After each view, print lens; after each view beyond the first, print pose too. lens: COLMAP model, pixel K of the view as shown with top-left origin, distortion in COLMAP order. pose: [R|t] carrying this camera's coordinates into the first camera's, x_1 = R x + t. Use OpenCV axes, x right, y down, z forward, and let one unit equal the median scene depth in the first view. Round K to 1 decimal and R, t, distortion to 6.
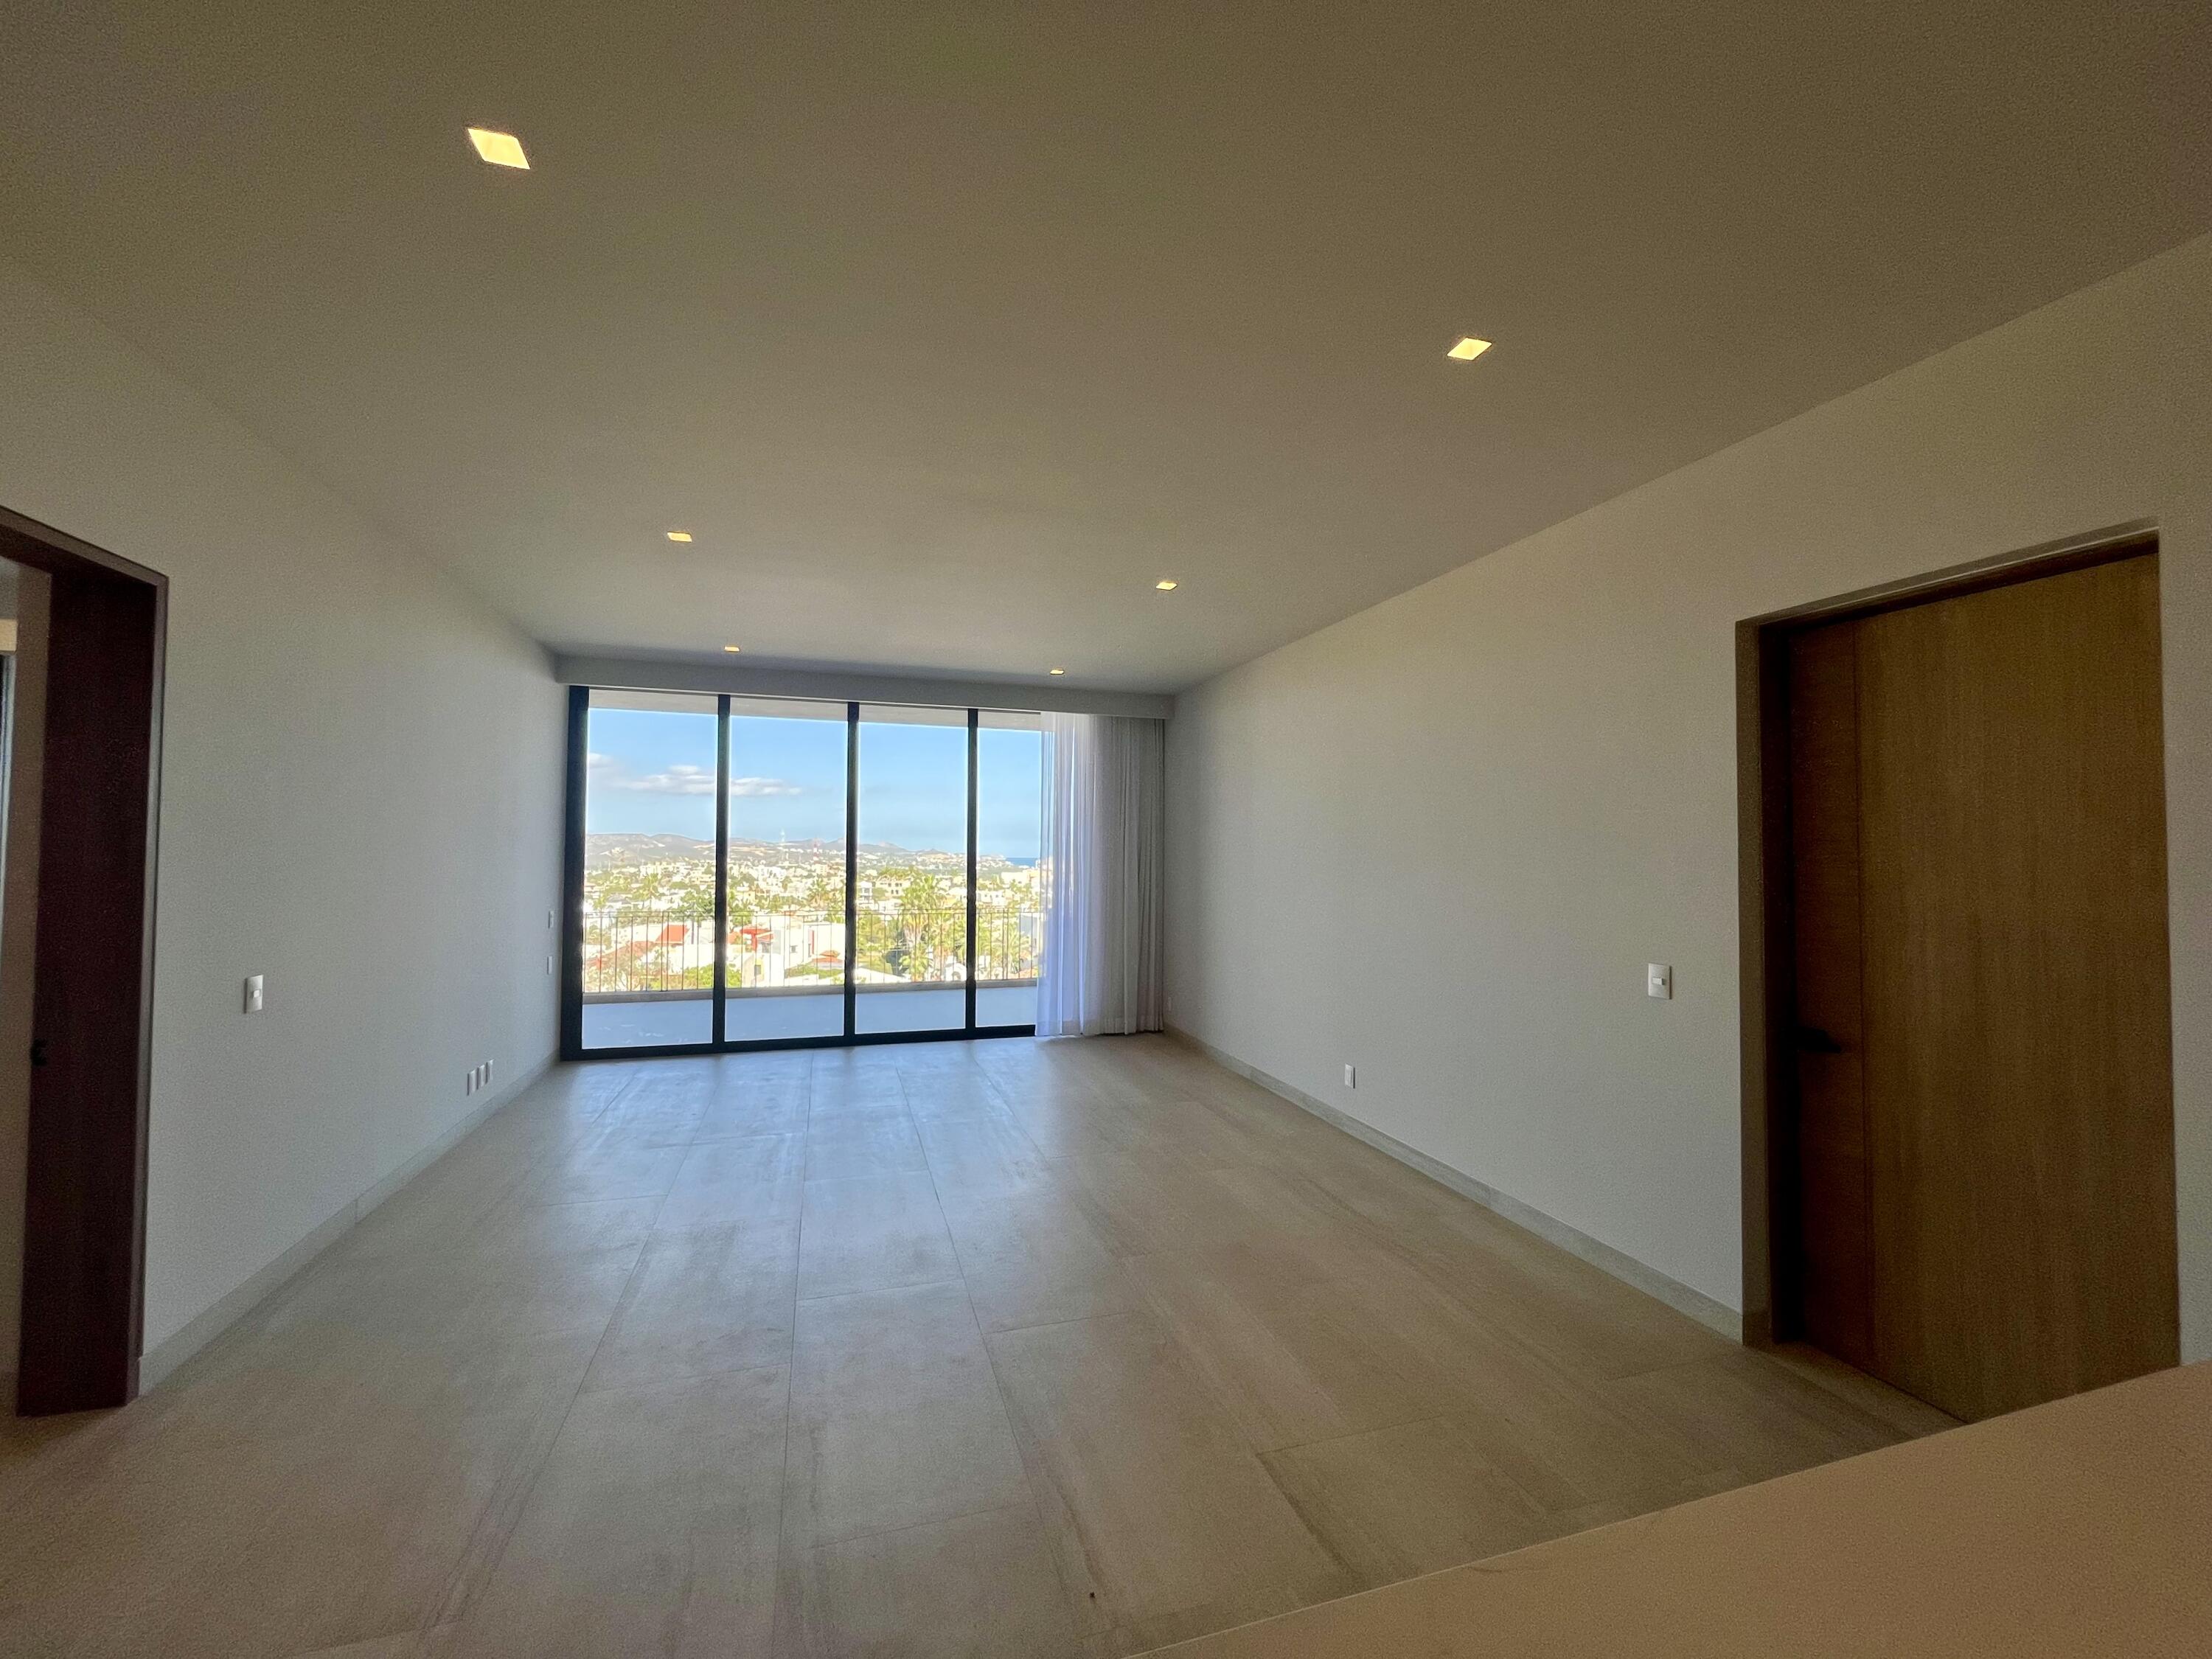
lens RADIAL K [[893.6, 0, 1104.5], [0, 893.6, 831.5], [0, 0, 1]] dist [-0.004074, 0.000890]
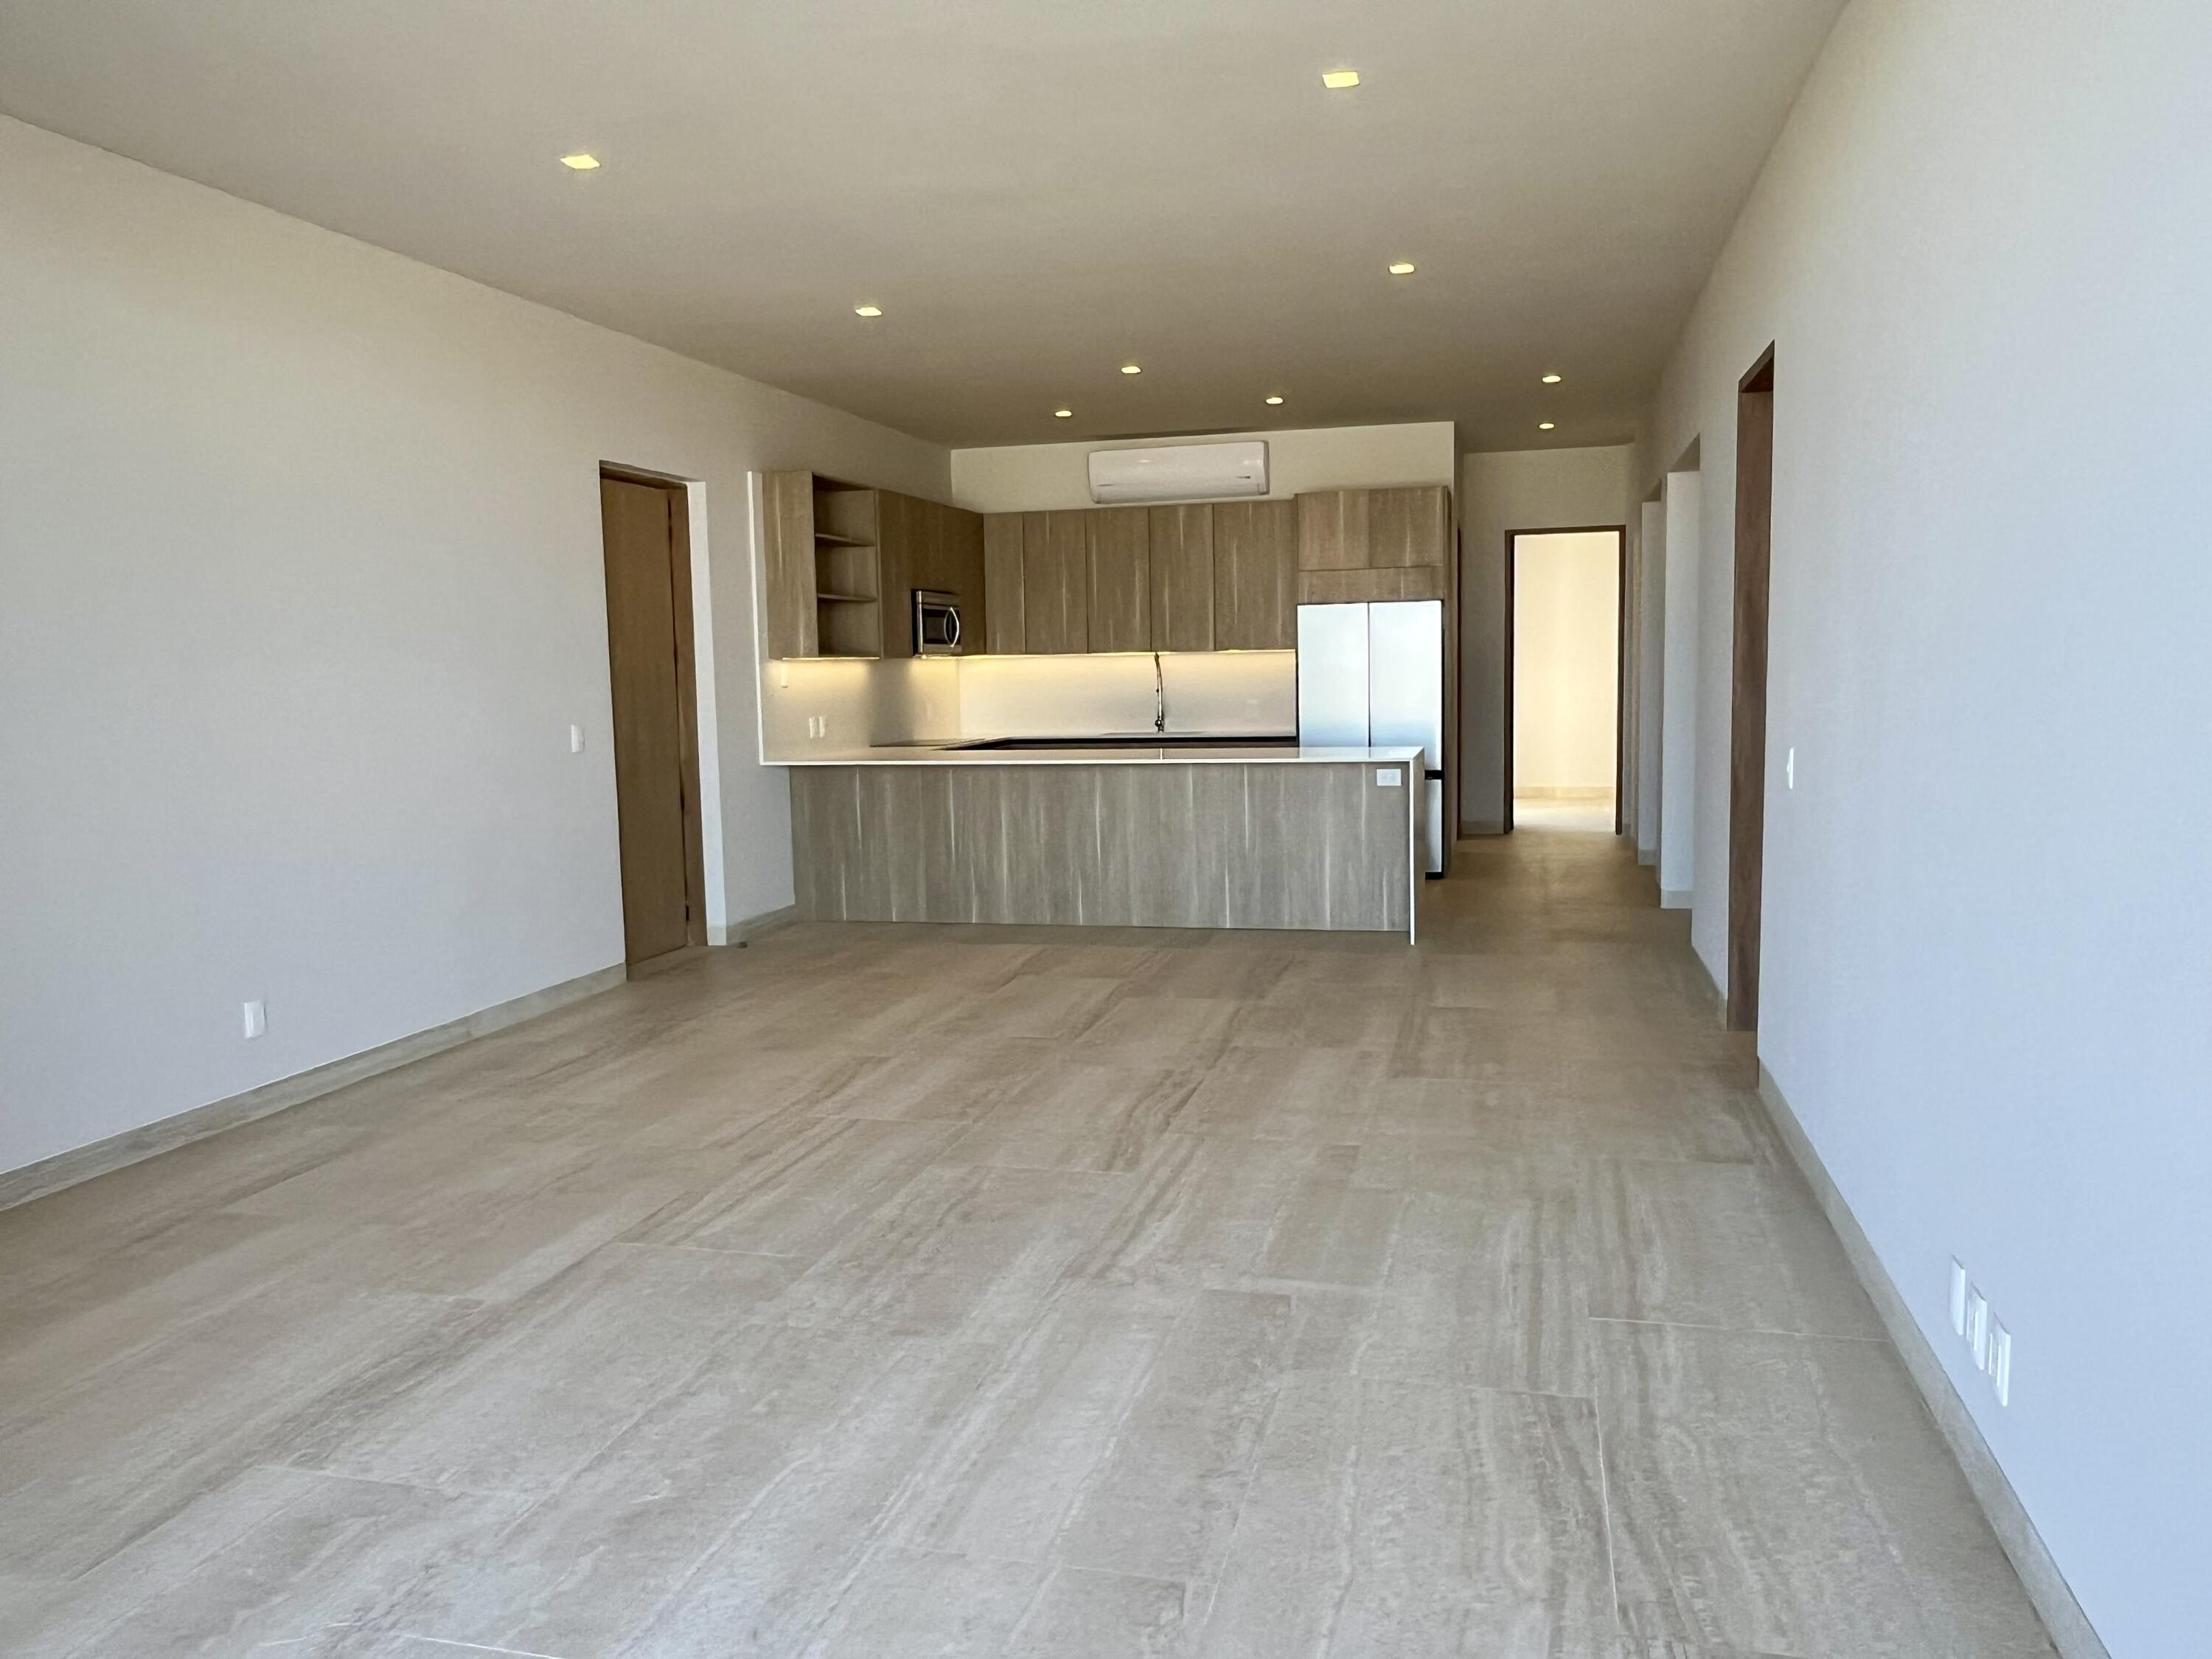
lens RADIAL K [[1640.2, 0, 1086.2], [0, 1640.2, 831.0], [0, 0, 1]] dist [-0.002407, 0.002732]
pose [[-0.847118, -0.044117, 0.529570, -0.537826], [0.001919, 0.996288, 0.086067, 0.047853], [-0.531401, 0.073925, -0.843889, 1.179674]]
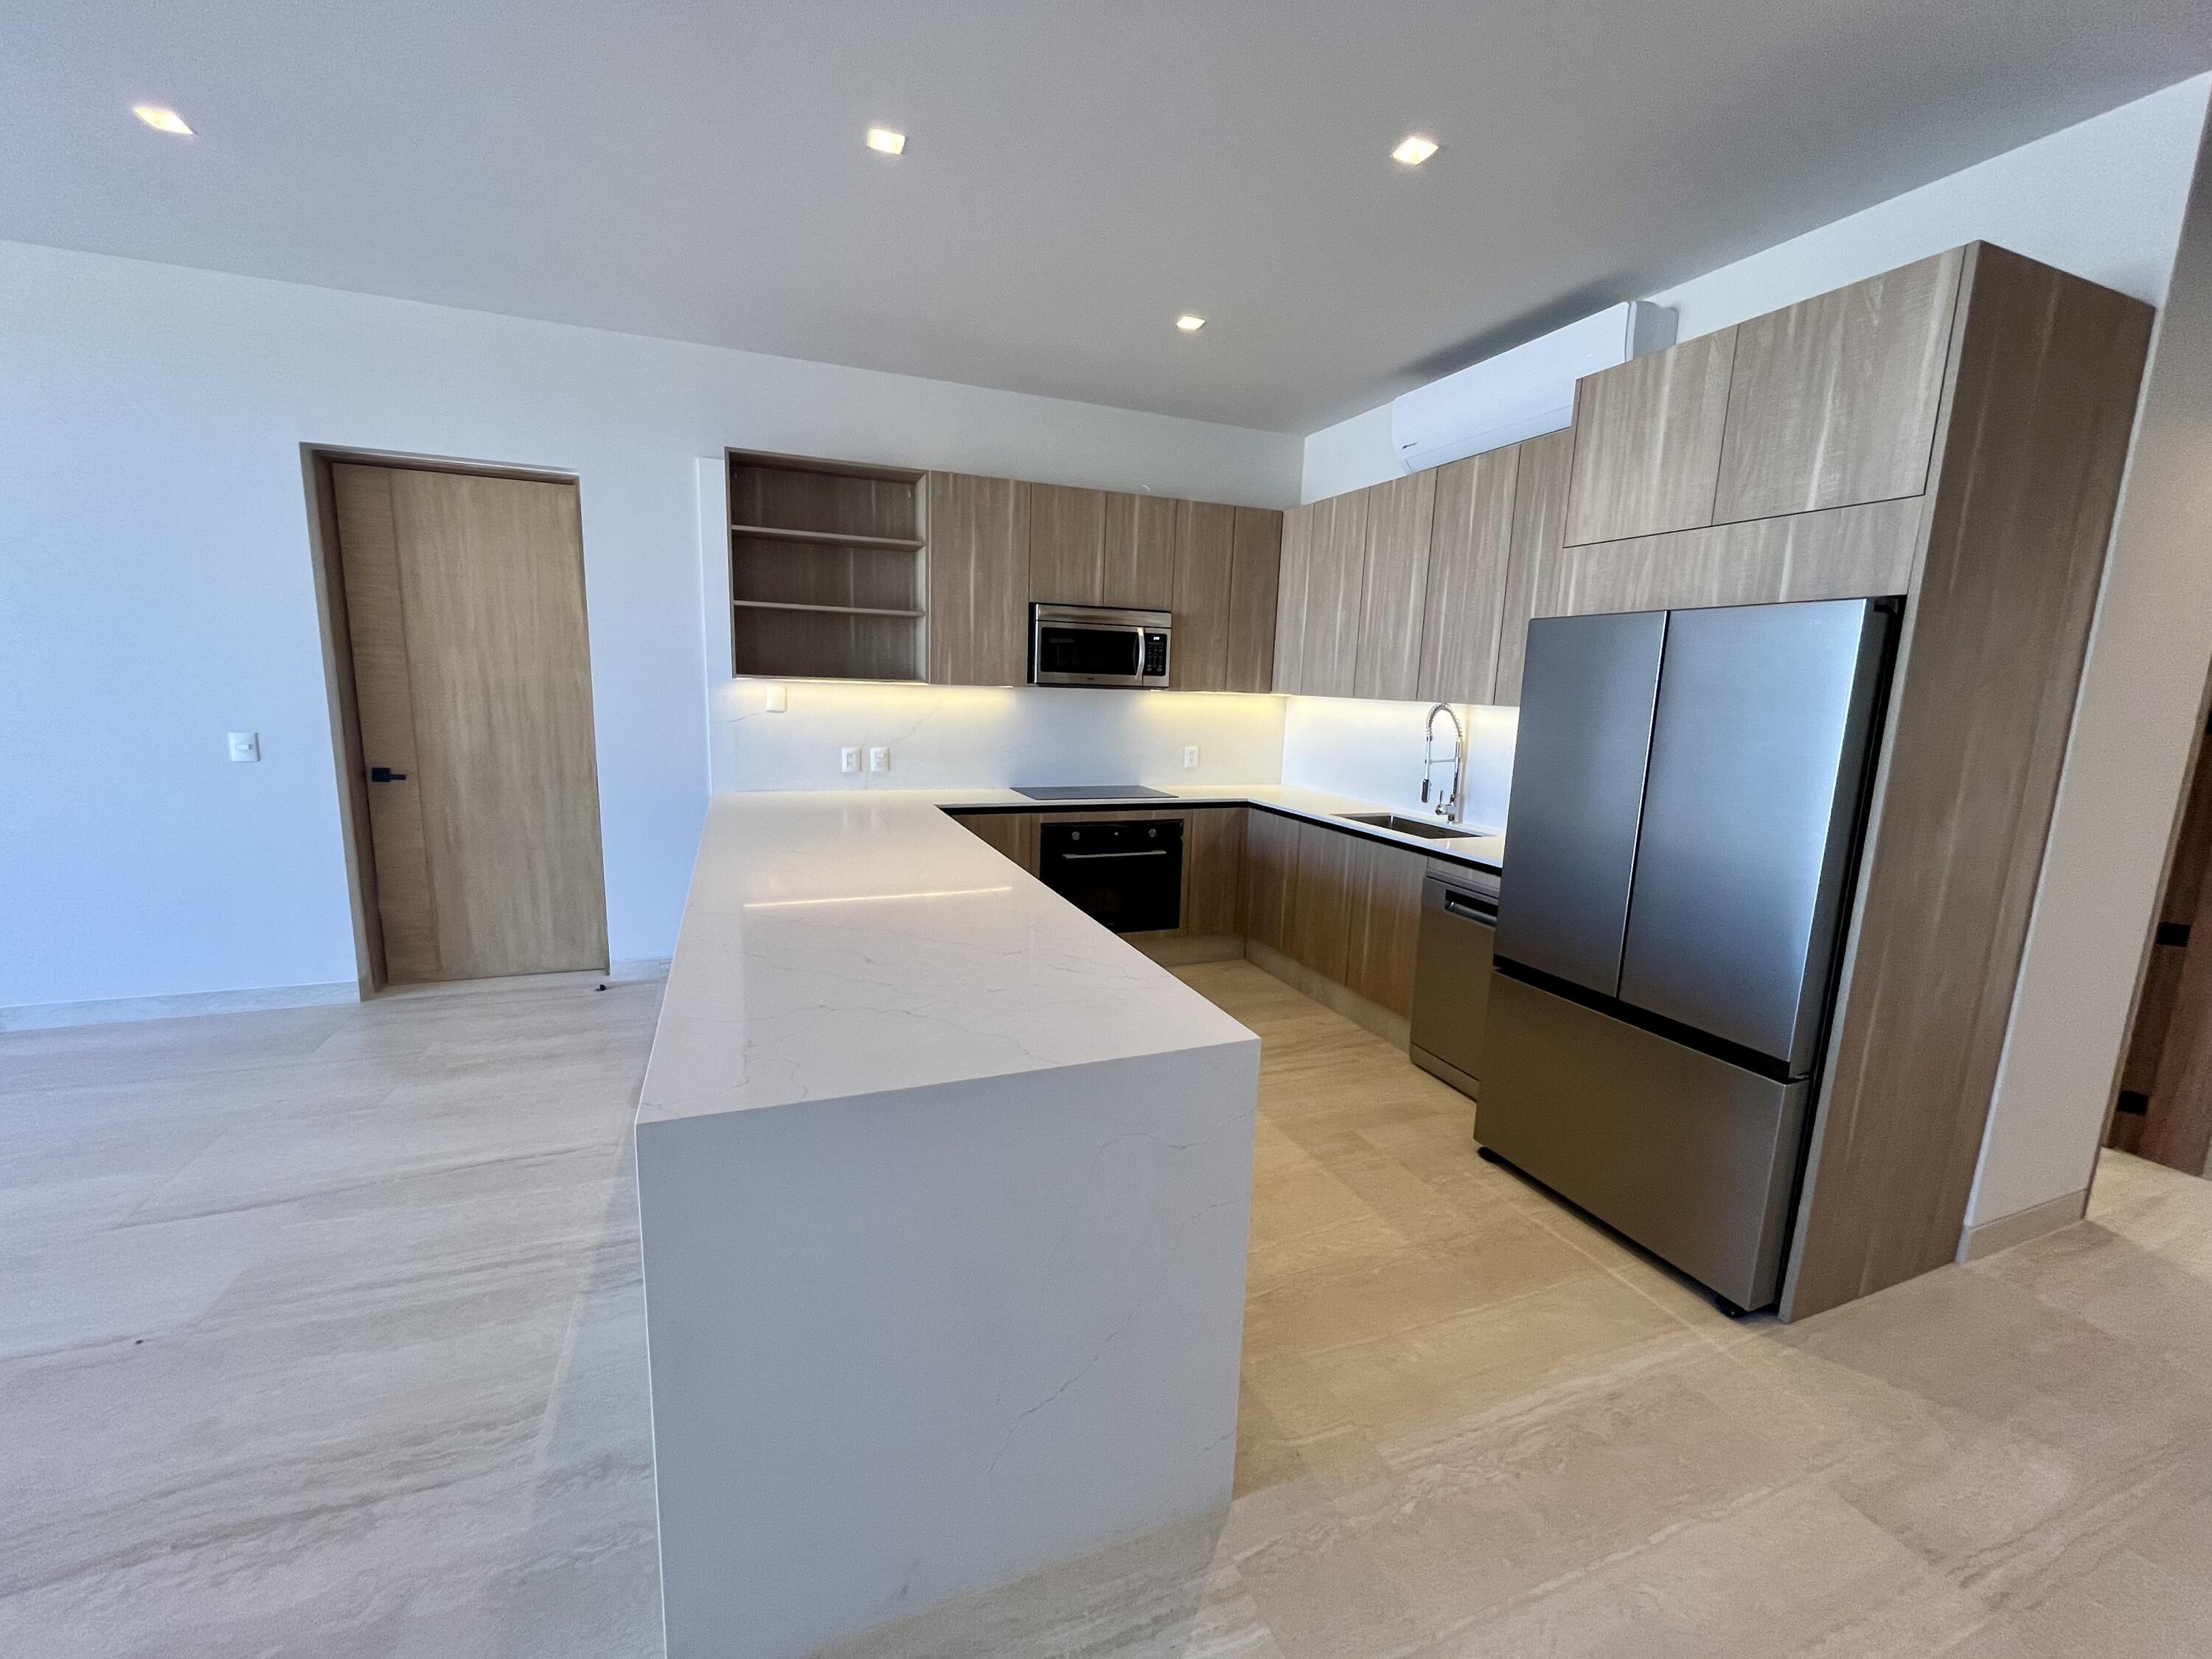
lens RADIAL K [[893.6, 0, 1099.6], [0, 893.6, 831.2], [0, 0, 1]] dist [-0.004074, 0.000890]
pose [[-0.073999, -0.177815, 0.981278, -0.282275], [-0.057824, 0.983085, 0.173782, 0.005394], [-0.995581, -0.043882, -0.083029, -0.002786]]
